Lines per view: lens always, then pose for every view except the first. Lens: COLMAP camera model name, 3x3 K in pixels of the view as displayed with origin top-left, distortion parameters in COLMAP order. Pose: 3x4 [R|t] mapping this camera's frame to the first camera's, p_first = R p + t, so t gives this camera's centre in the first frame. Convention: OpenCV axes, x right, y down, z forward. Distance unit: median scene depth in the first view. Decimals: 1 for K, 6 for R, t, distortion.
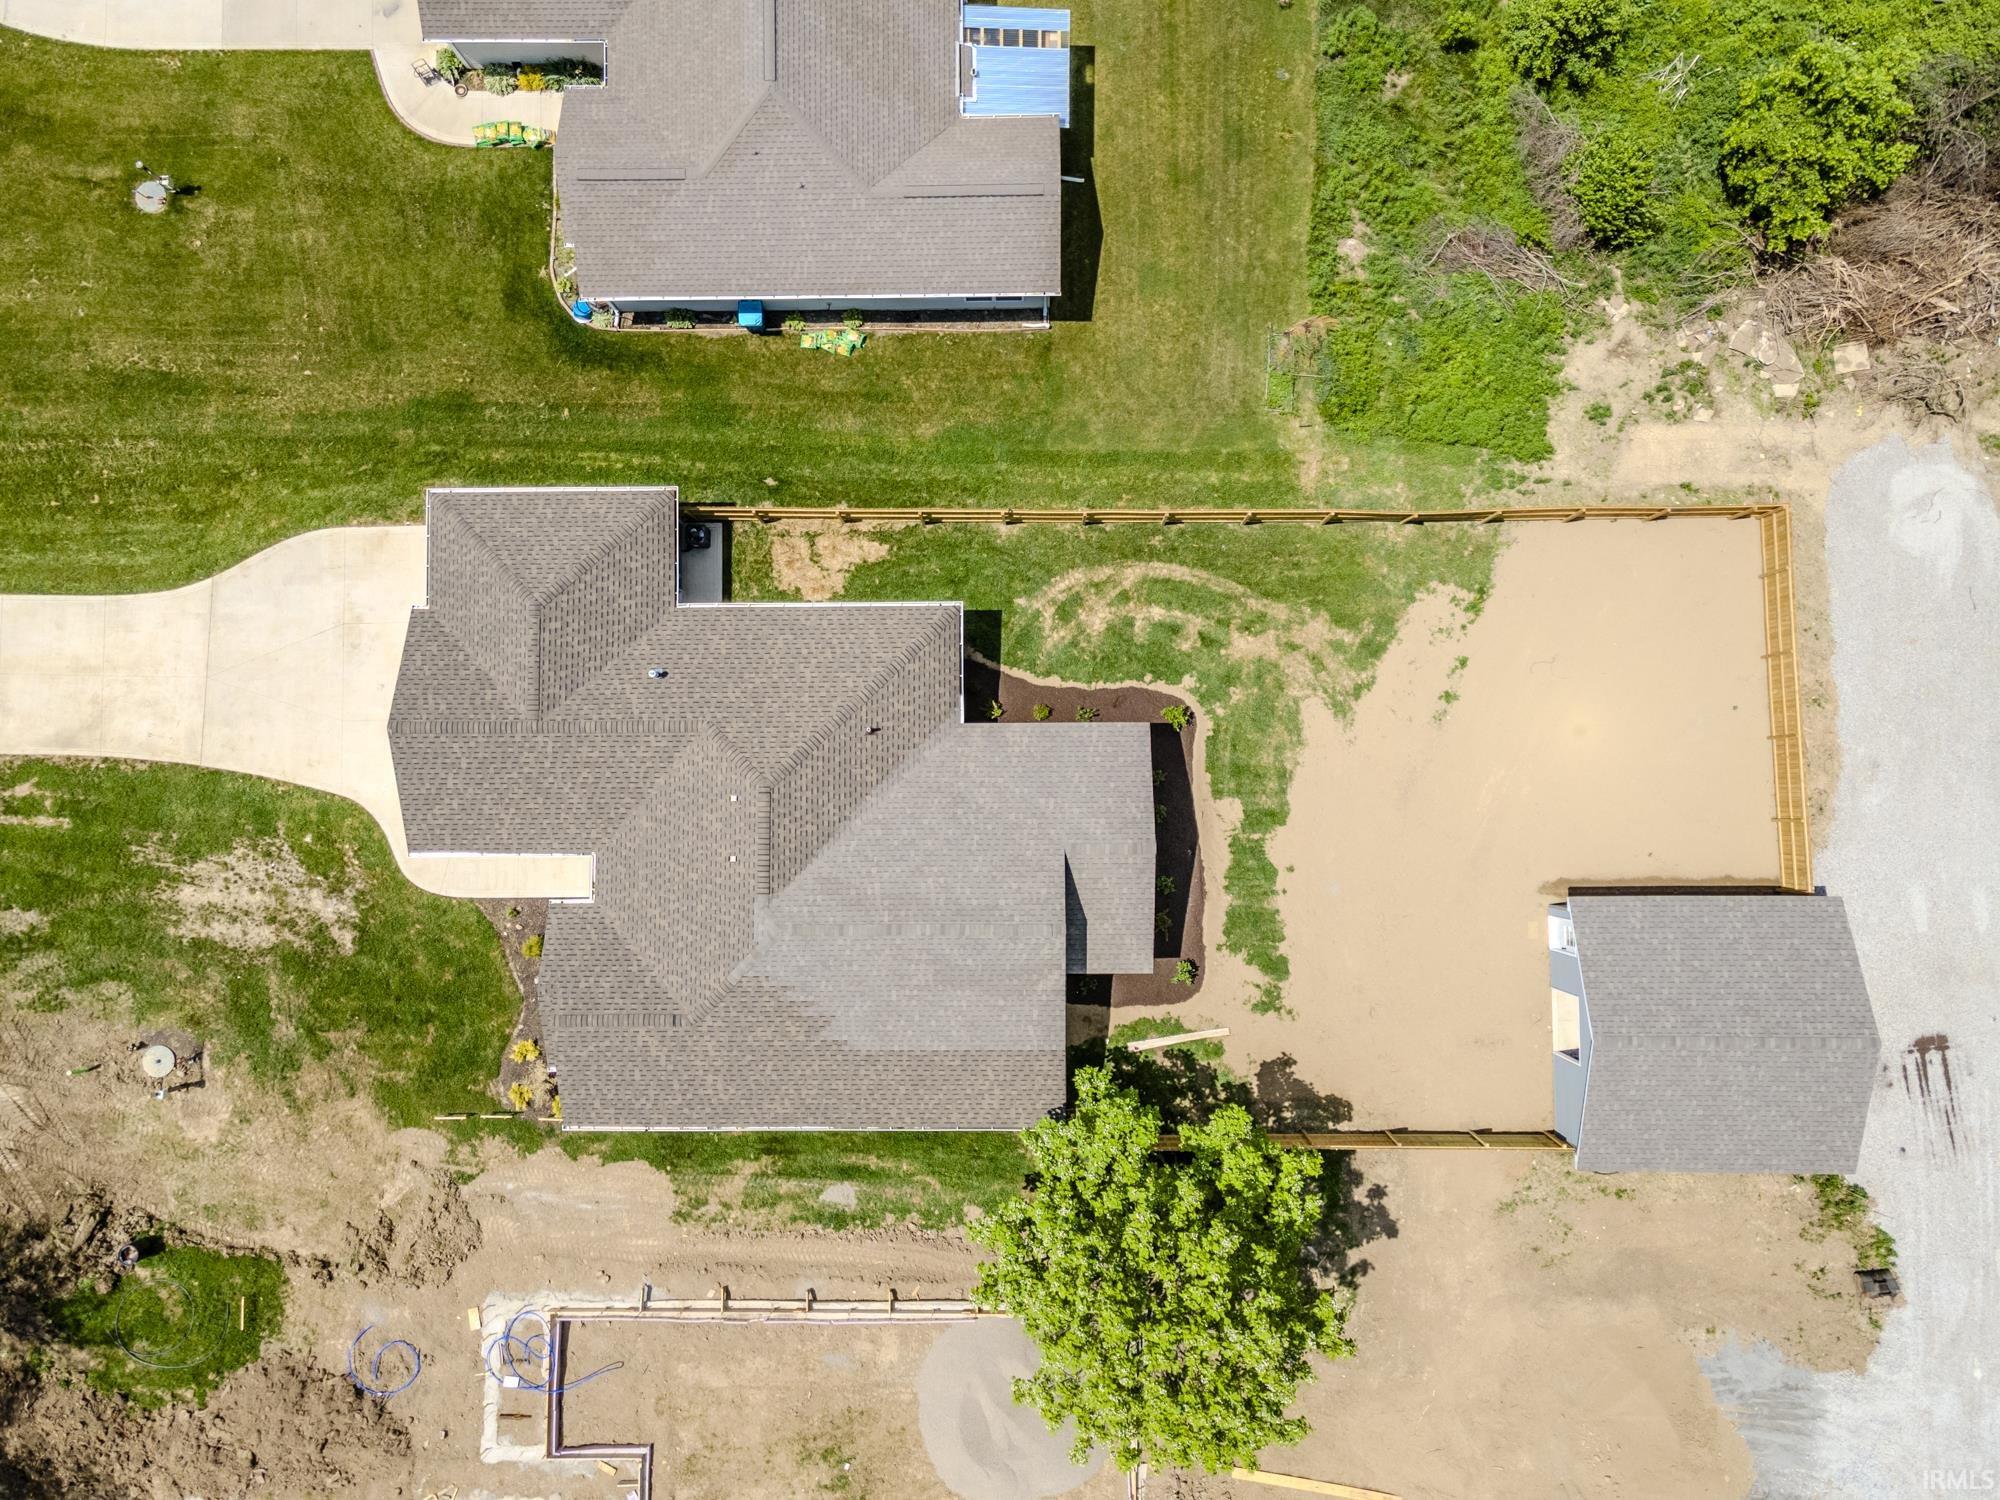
lens RADIAL K [[1441.4, 0, 997.9], [0, 1441.4, 751.9], [0, 0, 1]] dist [0.025508, 0.025283]
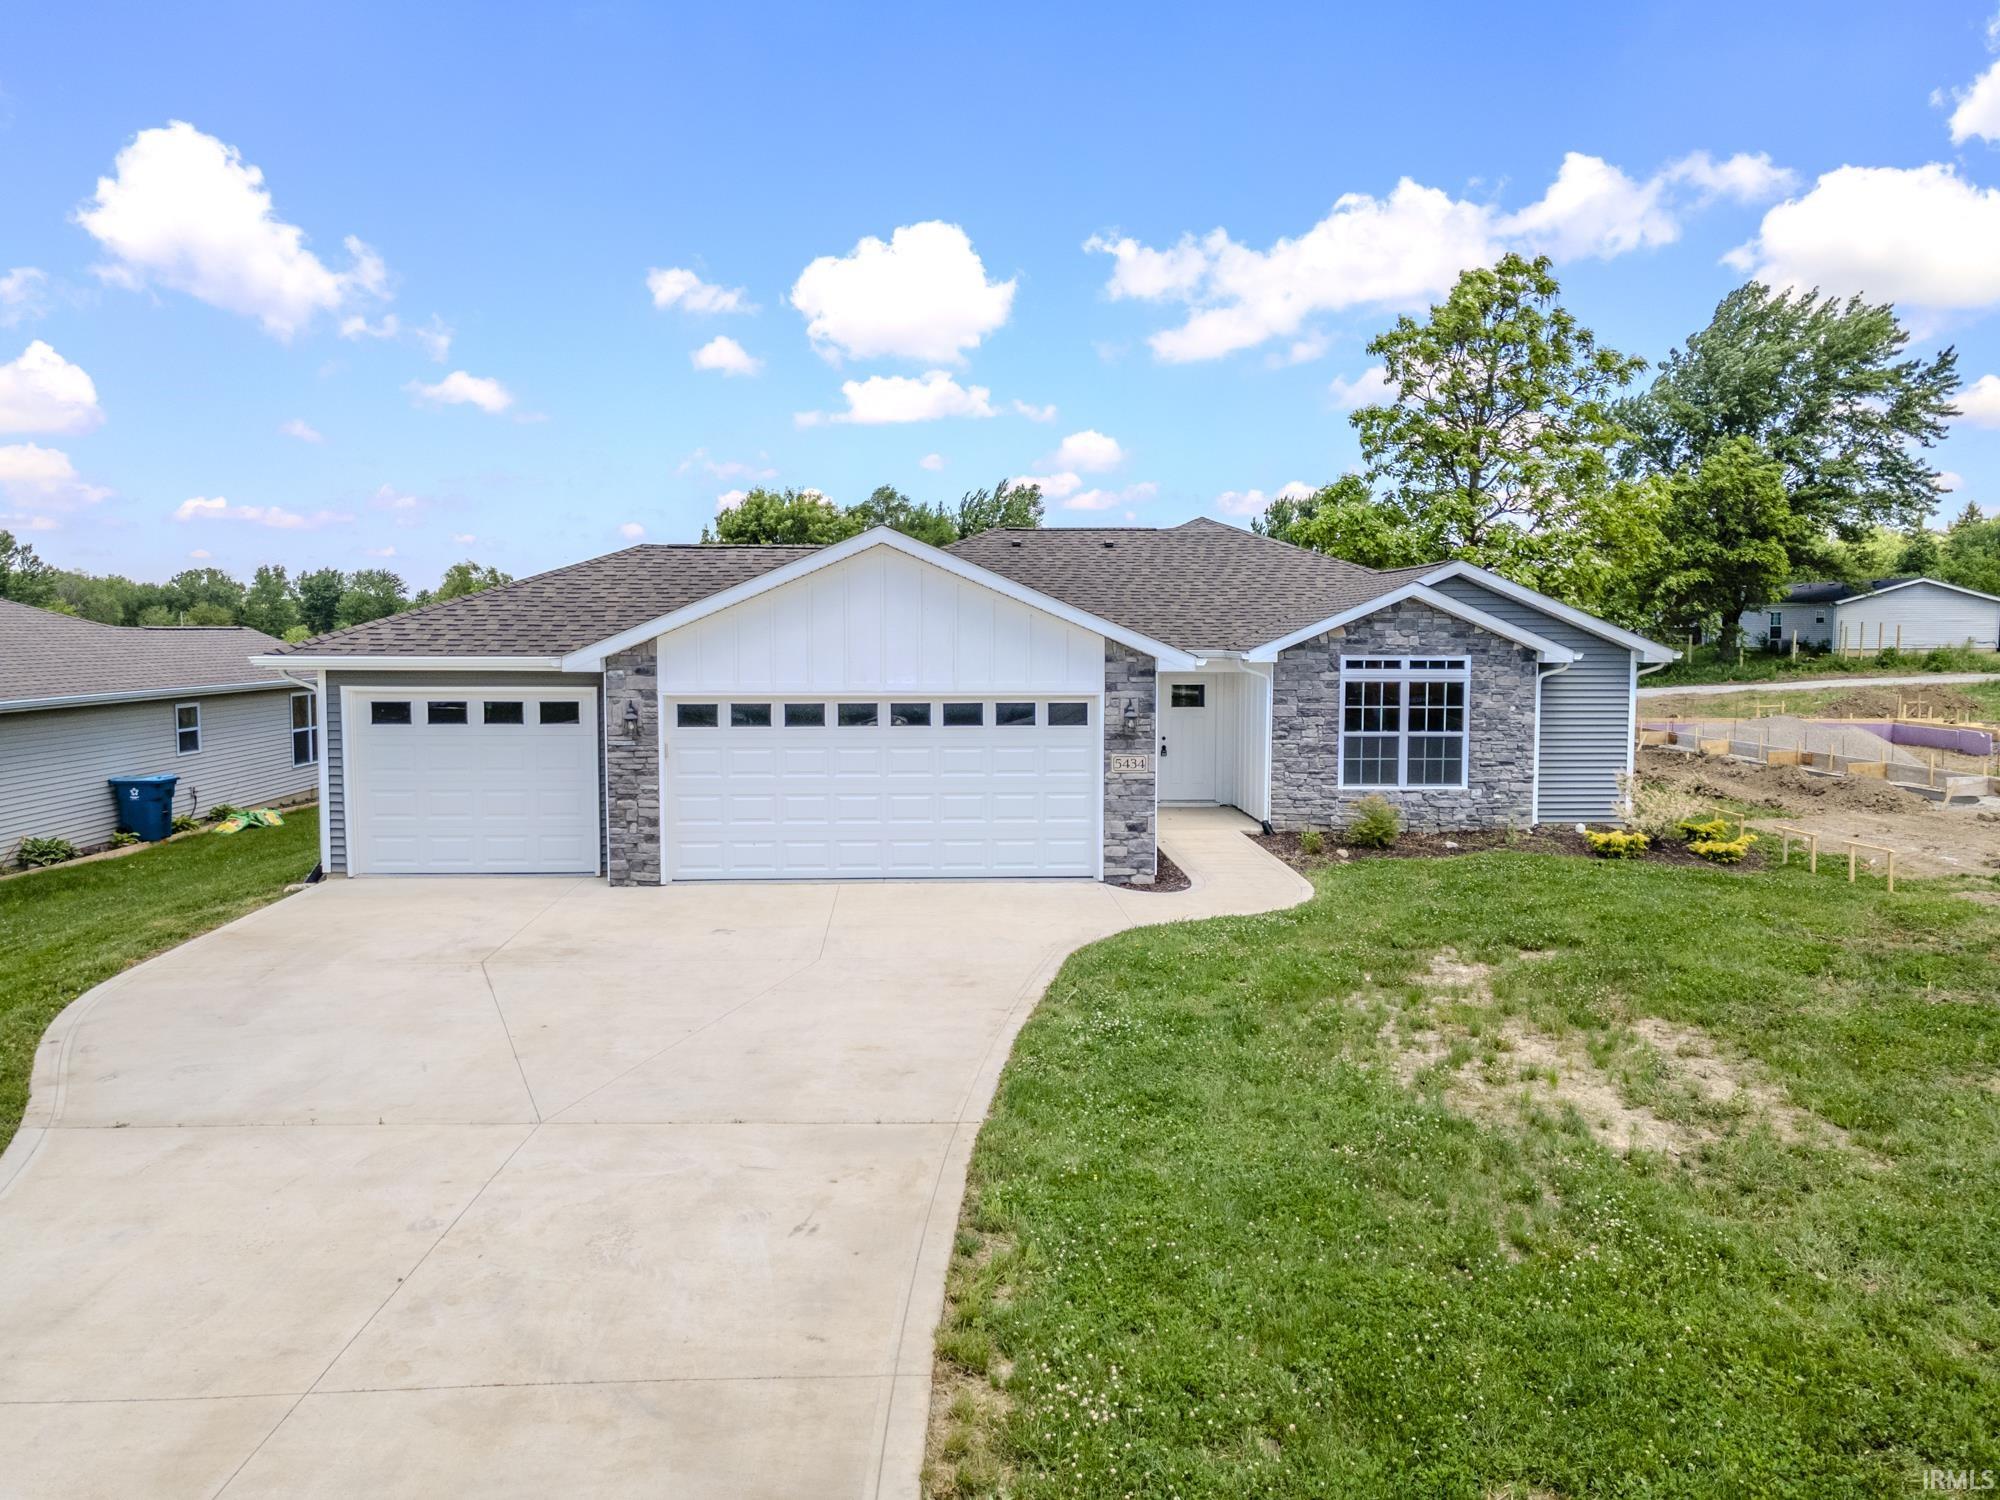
lens RADIAL K [[1443.7, 0, 1000.0], [0, 1443.7, 750.0], [0, 0, 1]] dist [0.038462, -0.004580]
pose [[-0.029993, -0.060547, 0.997715, -0.748270], [0.998112, 0.051718, 0.033143, 0.002846], [-0.053607, 0.996825, 0.058882, 0.944285]]
